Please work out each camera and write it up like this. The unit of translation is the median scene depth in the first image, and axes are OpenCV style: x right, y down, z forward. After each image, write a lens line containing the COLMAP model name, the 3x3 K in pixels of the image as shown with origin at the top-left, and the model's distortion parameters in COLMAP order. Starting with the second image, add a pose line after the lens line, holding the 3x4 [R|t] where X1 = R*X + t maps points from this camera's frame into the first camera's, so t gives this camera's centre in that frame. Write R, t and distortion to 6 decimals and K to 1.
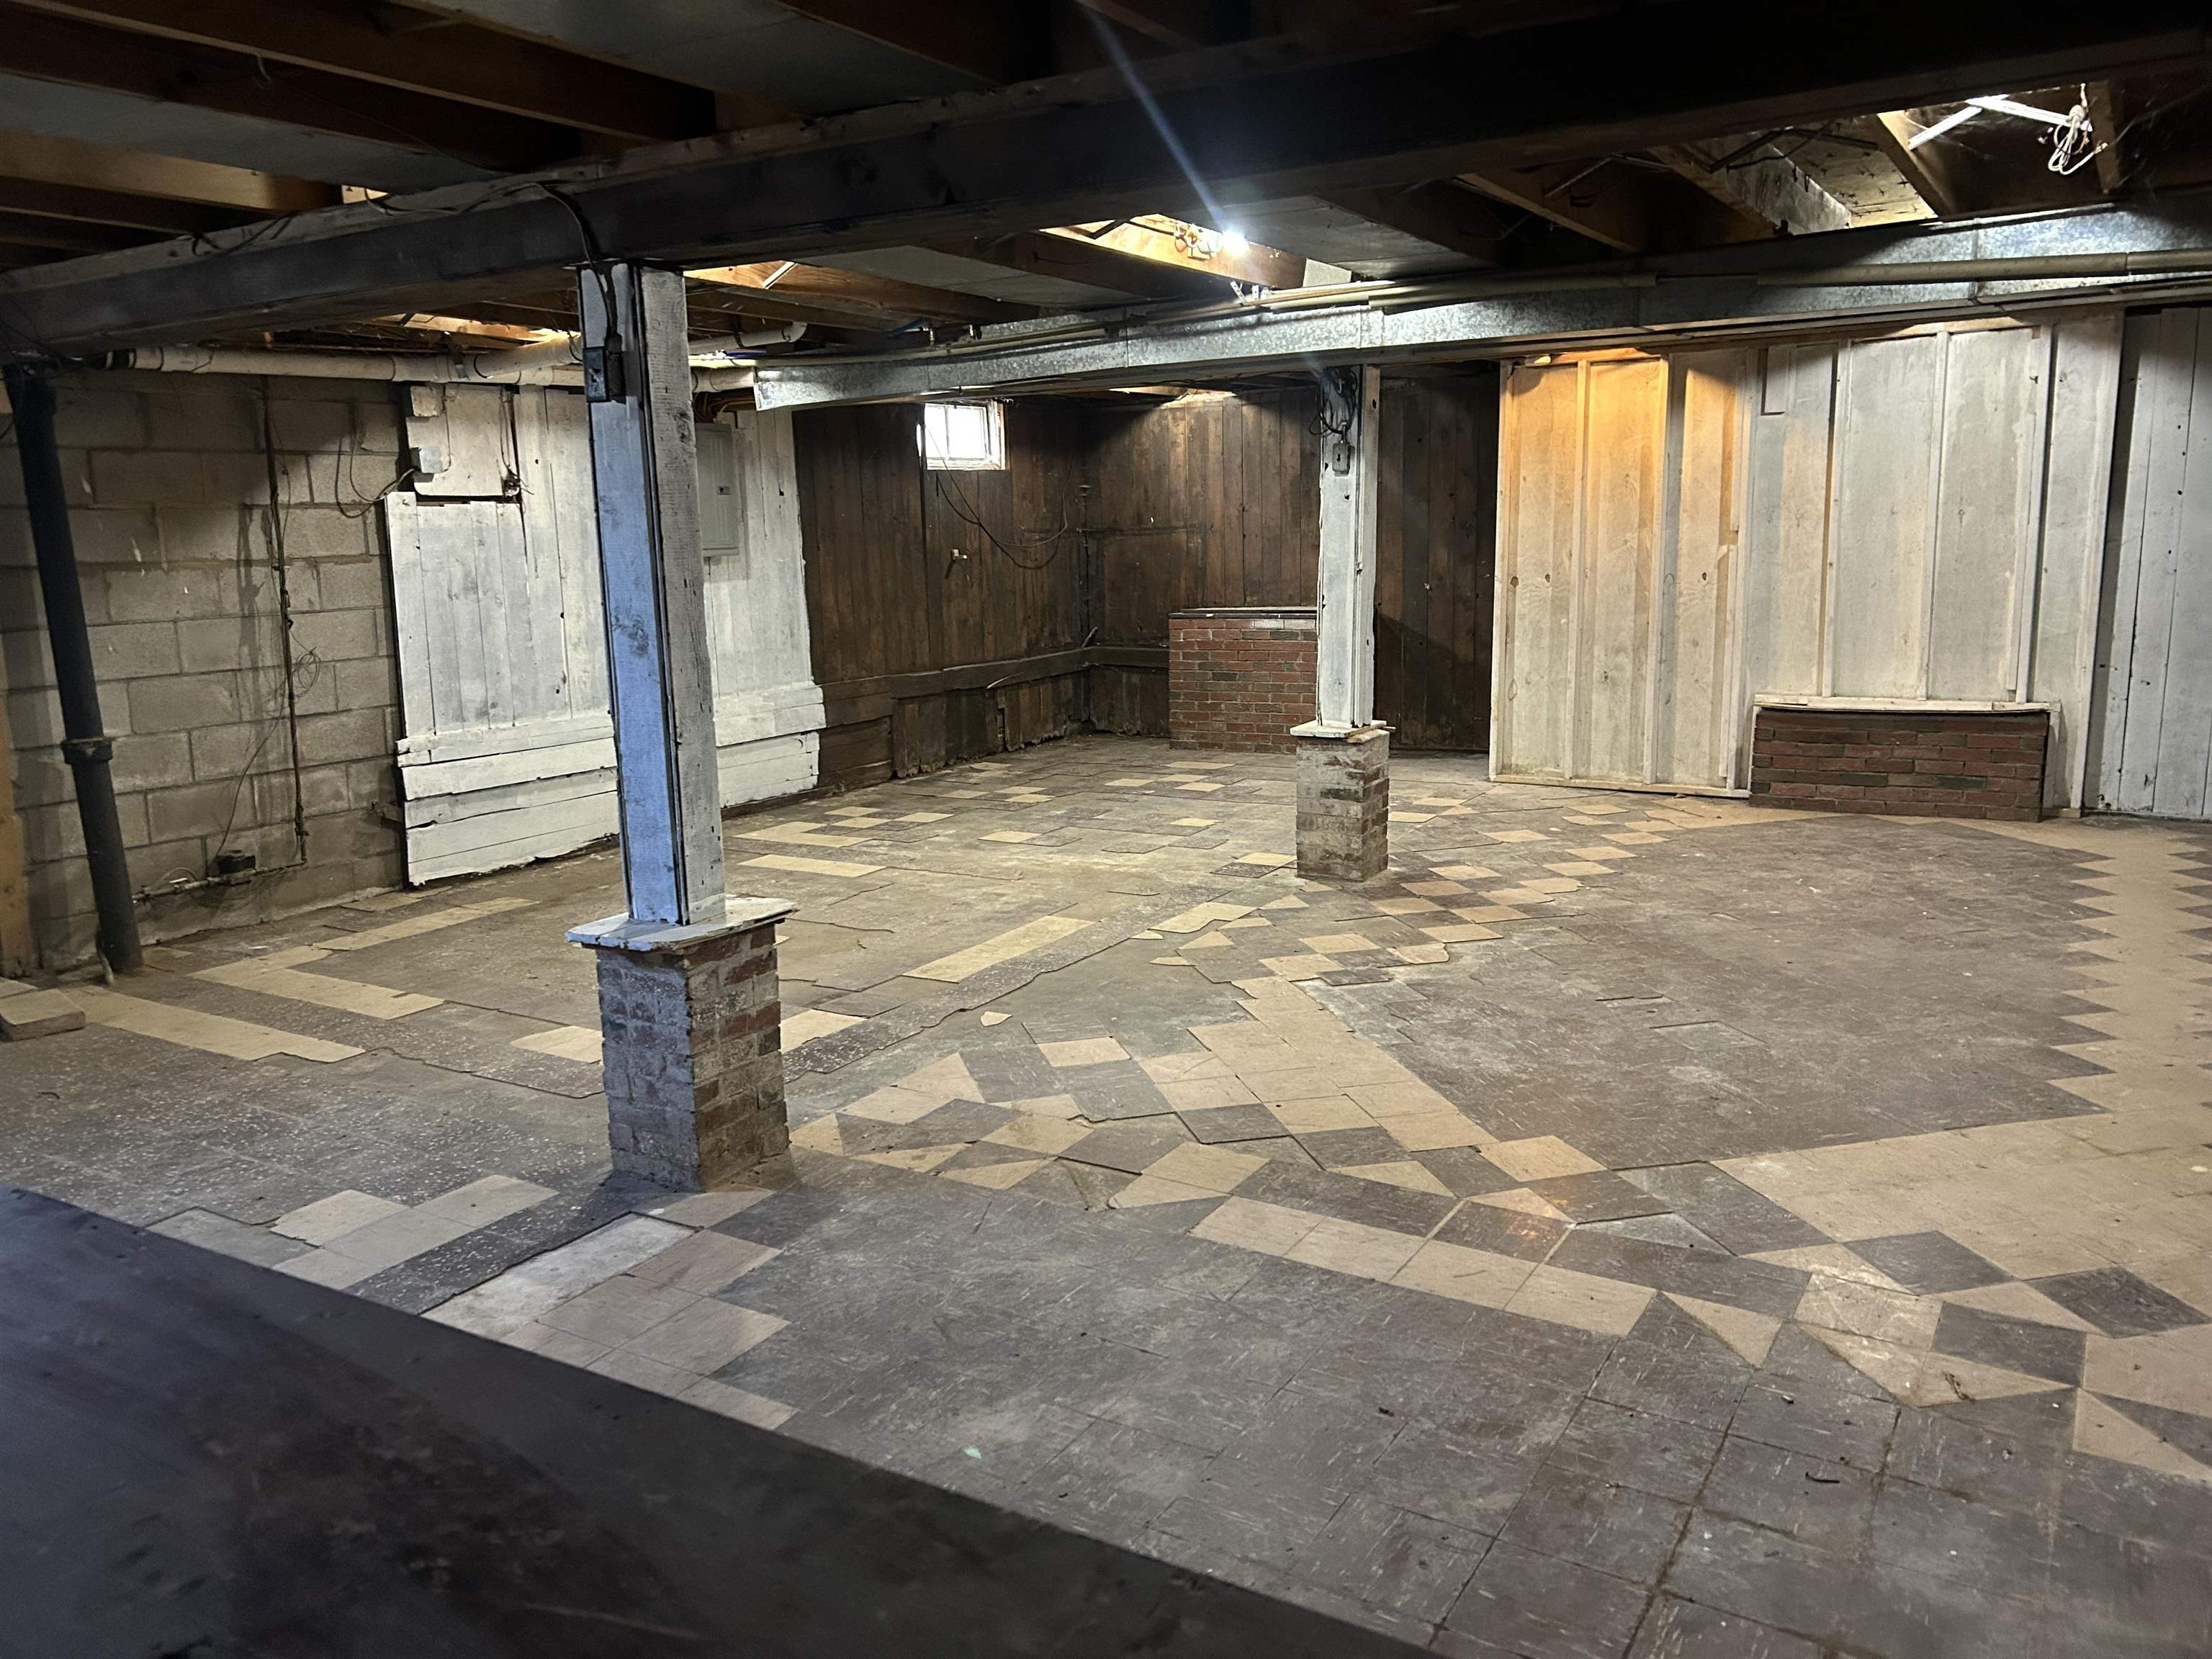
lens RADIAL K [[1676.9, 0, 1106.0], [0, 1676.9, 829.5], [0, 0, 1]] dist [0.001979, 0.002016]
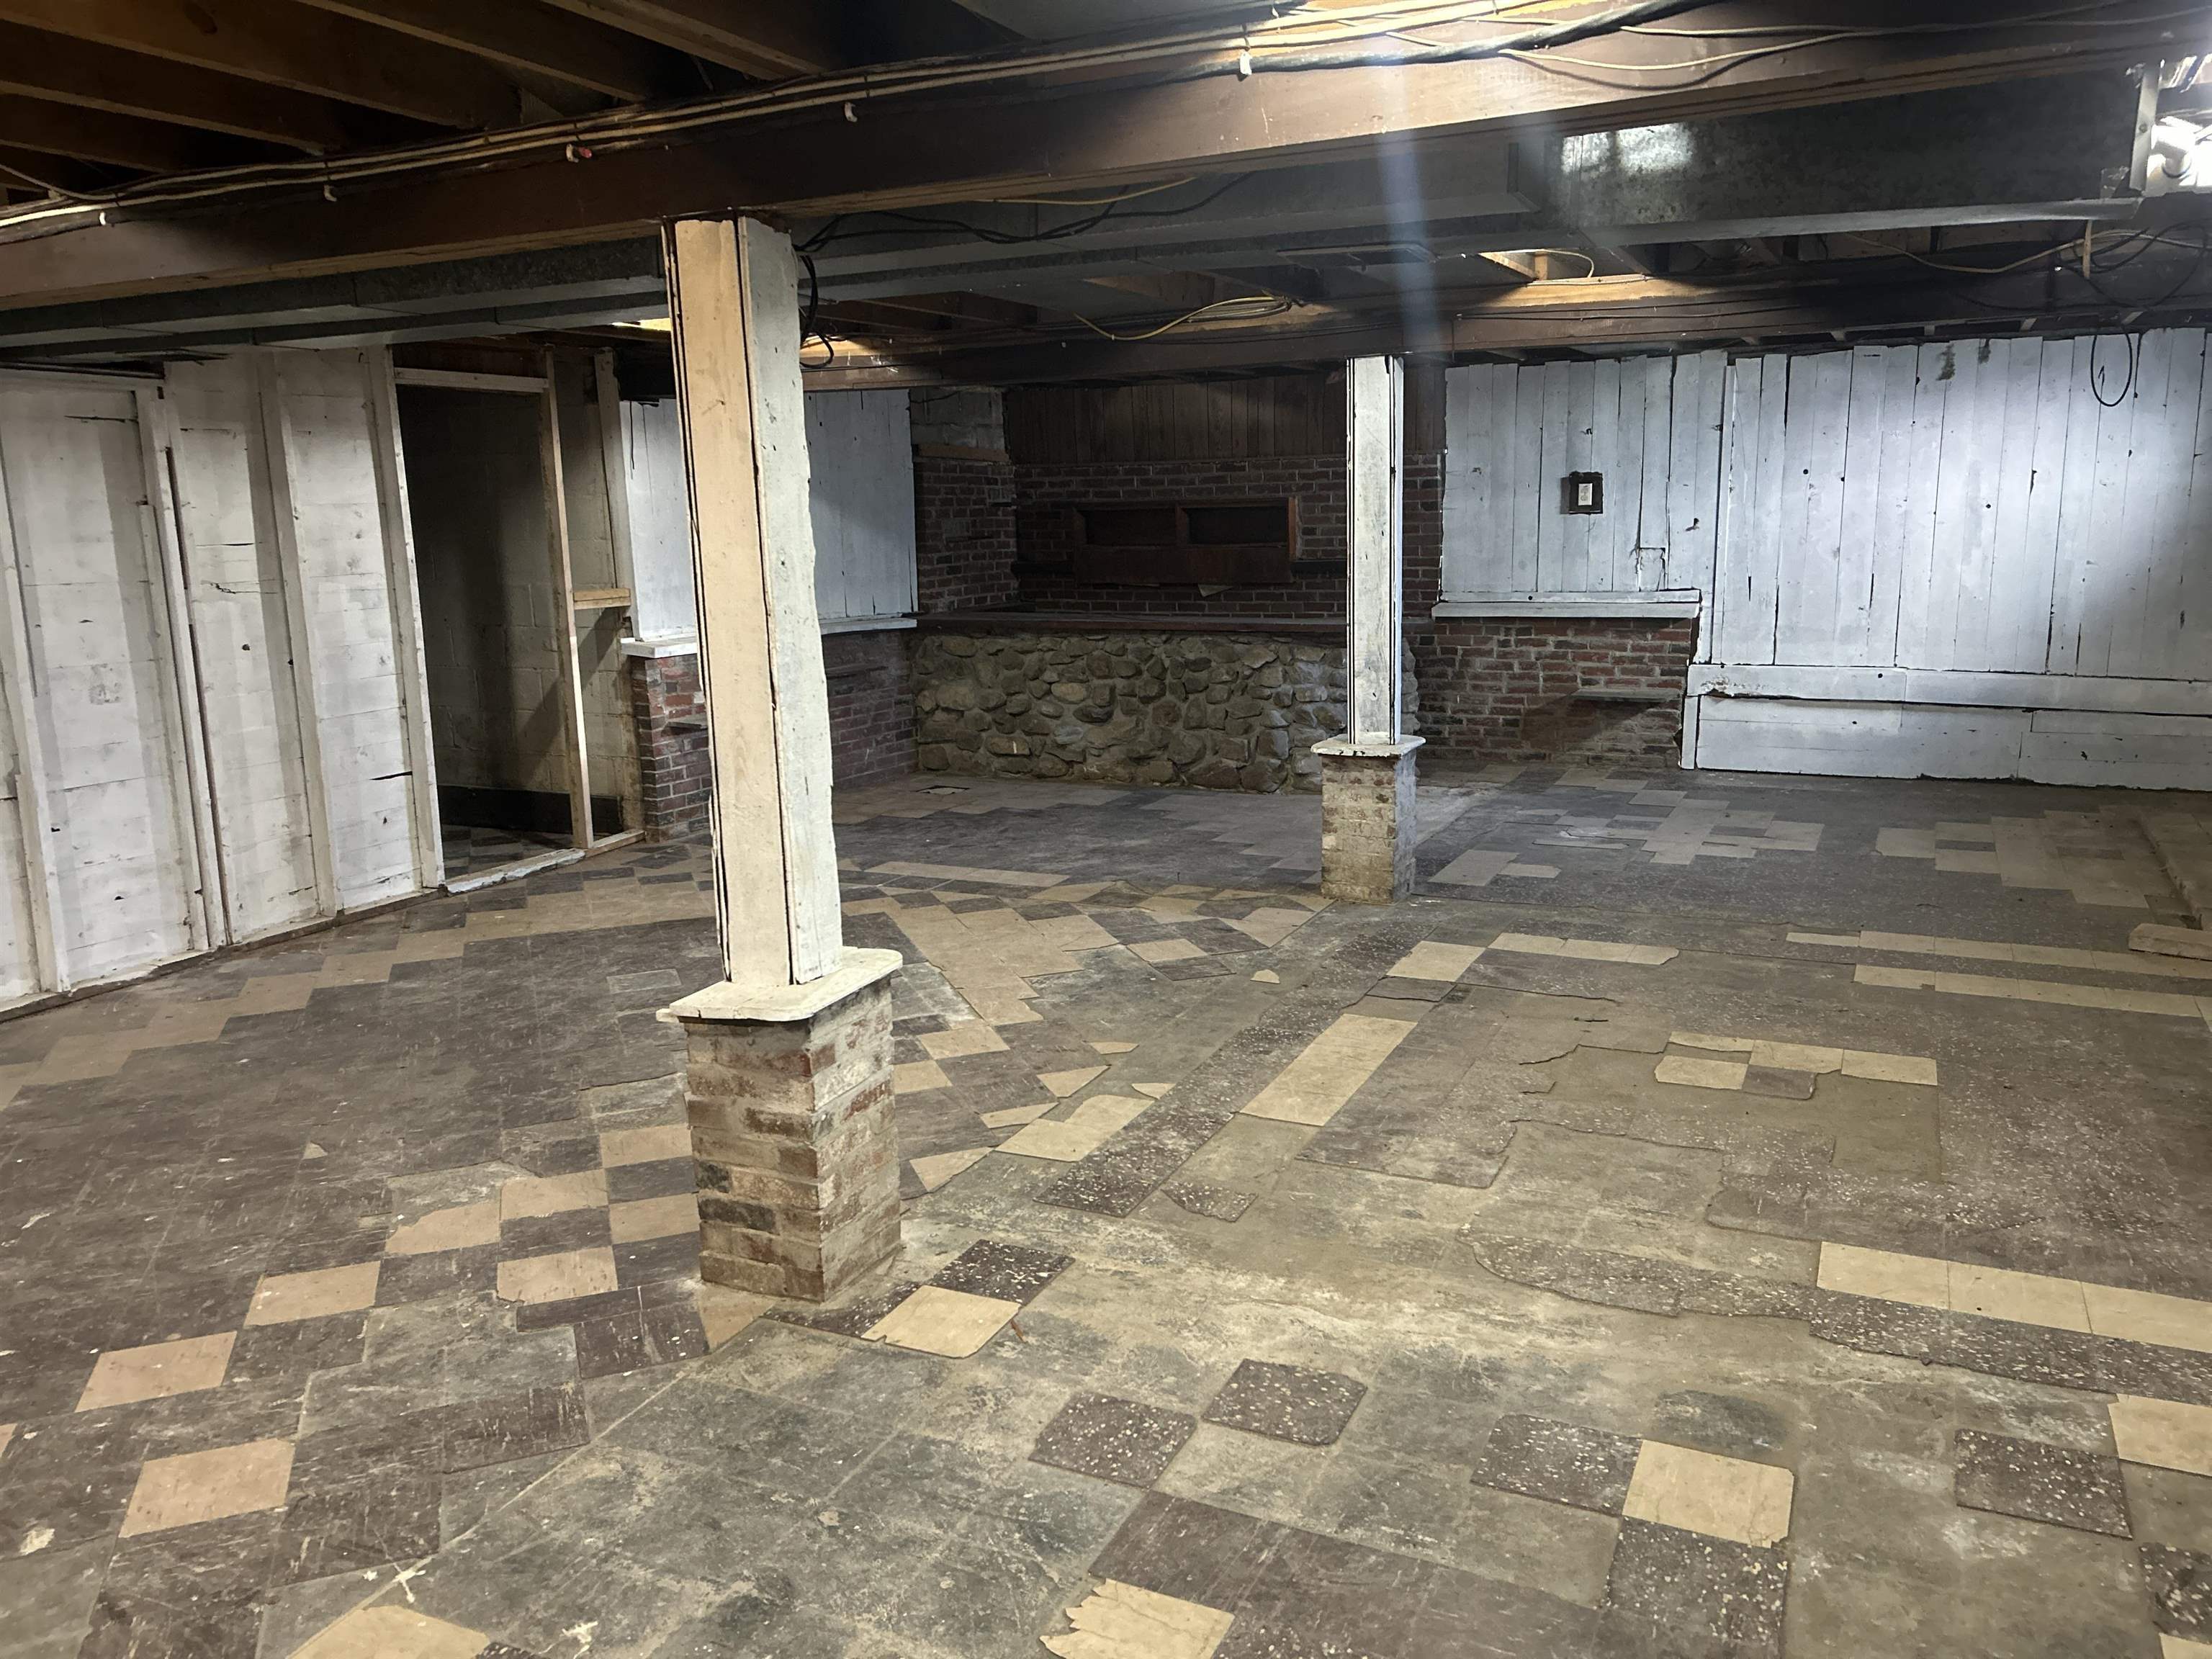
lens RADIAL K [[1676.9, 0, 1106.0], [0, 1676.9, 829.5], [0, 0, 1]] dist [0.001979, 0.002016]
pose [[-0.994289, 0.067609, -0.082577, 0.114377], [0.032160, 0.927587, 0.372220, -0.368269], [0.101762, 0.367439, -0.924464, 1.899652]]
